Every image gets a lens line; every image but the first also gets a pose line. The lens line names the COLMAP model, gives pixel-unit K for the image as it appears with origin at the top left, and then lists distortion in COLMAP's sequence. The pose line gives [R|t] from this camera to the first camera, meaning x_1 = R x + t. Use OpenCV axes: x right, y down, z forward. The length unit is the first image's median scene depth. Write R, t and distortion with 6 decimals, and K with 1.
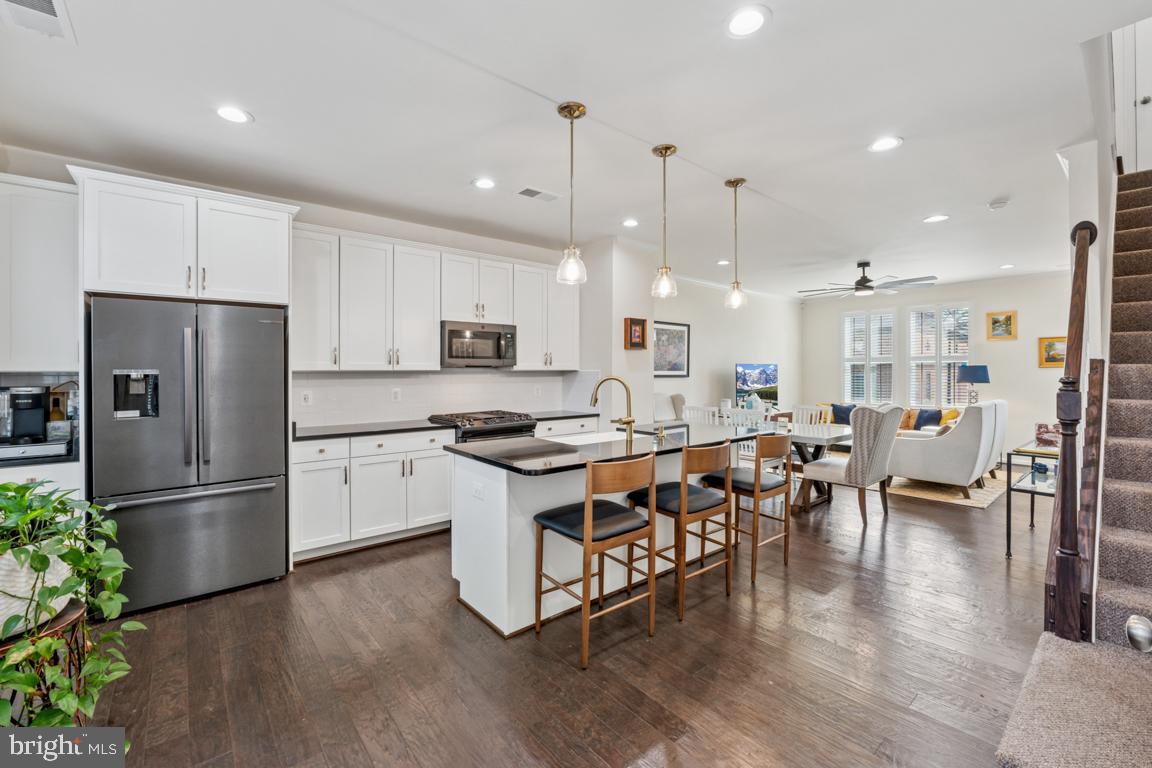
lens RADIAL K [[482.8, 0, 575.5], [0, 482.8, 370.7], [0, 0, 1]] dist [-0.016261, 0.001226]
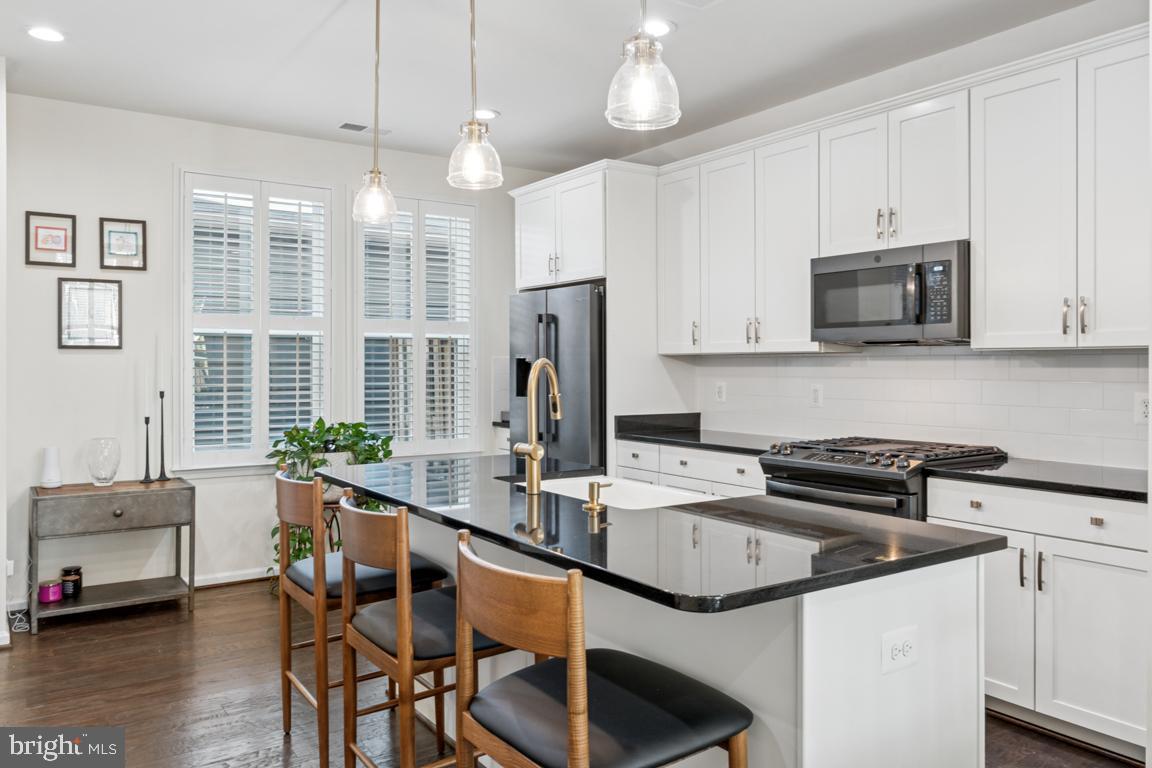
lens RADIAL K [[833.9, 0, 568.1], [0, 833.9, 361.9], [0, 0, 1]] dist [-0.020896, -0.001141]
pose [[-0.093748, -0.001275, -0.995595, 0.564032], [0.000409, 0.999999, -0.001319, 0.010135], [0.995596, -0.000530, -0.093747, 0.685410]]
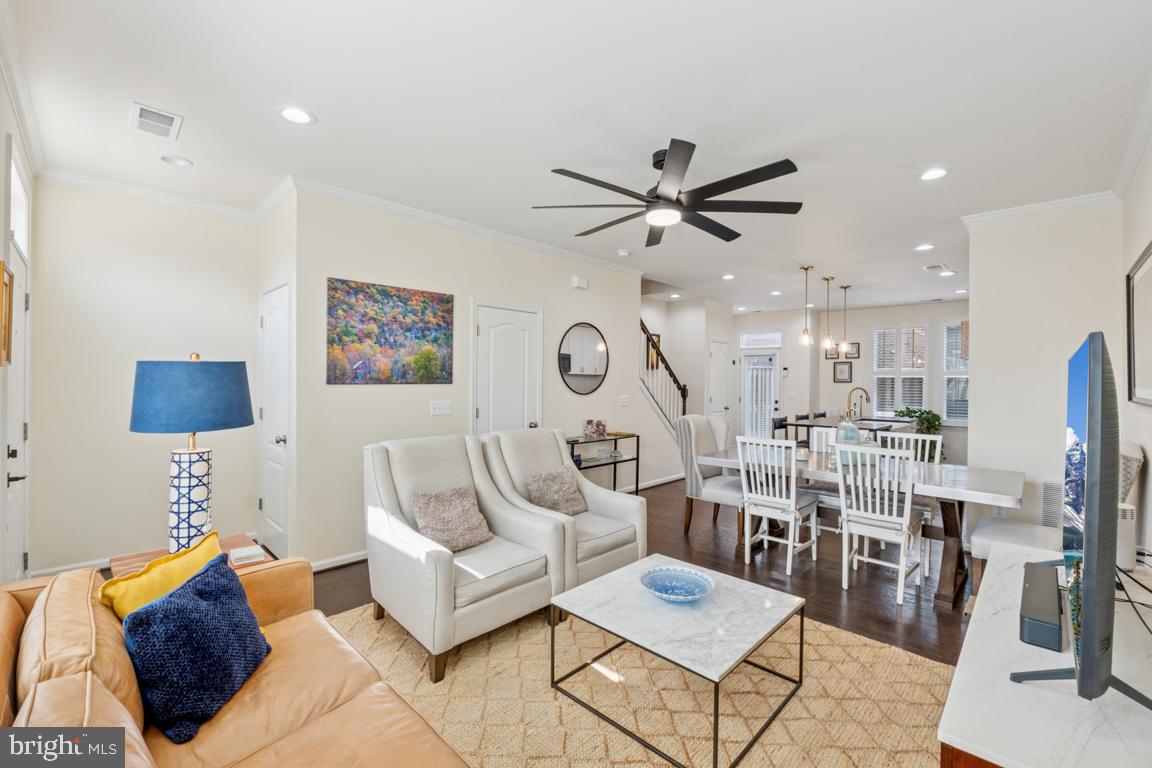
lens RADIAL K [[482.8, 0, 571.4], [0, 482.8, 383.3], [0, 0, 1]] dist [-0.016261, 0.001226]
pose [[-0.994618, -0.005701, -0.103455, 0.898672], [-0.005988, 0.999979, 0.002462, -0.000669], [0.103439, 0.003069, -0.994631, 1.759419]]
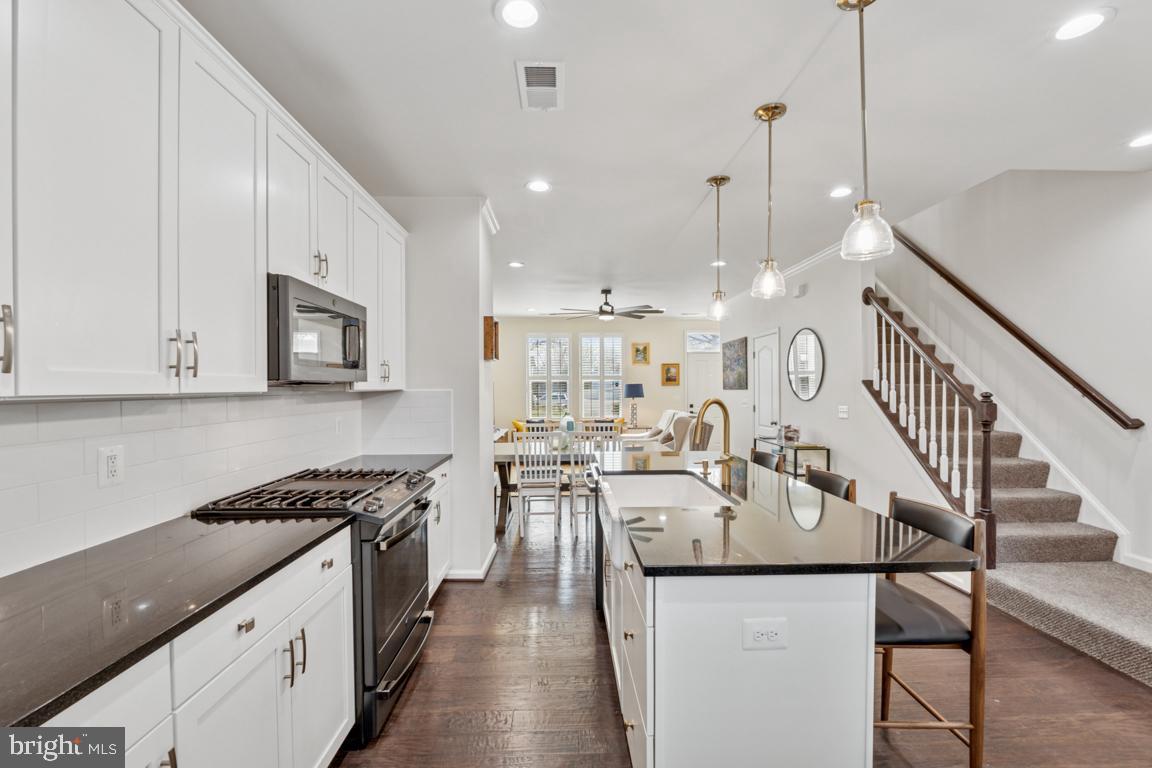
lens RADIAL K [[482.8, 0, 576.4], [0, 482.8, 392.1], [0, 0, 1]] dist [-0.016261, 0.001226]
pose [[0.610335, -0.009863, 0.792082, -0.378297], [0.001700, 0.999936, 0.011141, -0.004540], [-0.792141, -0.005453, 0.610313, 0.452725]]
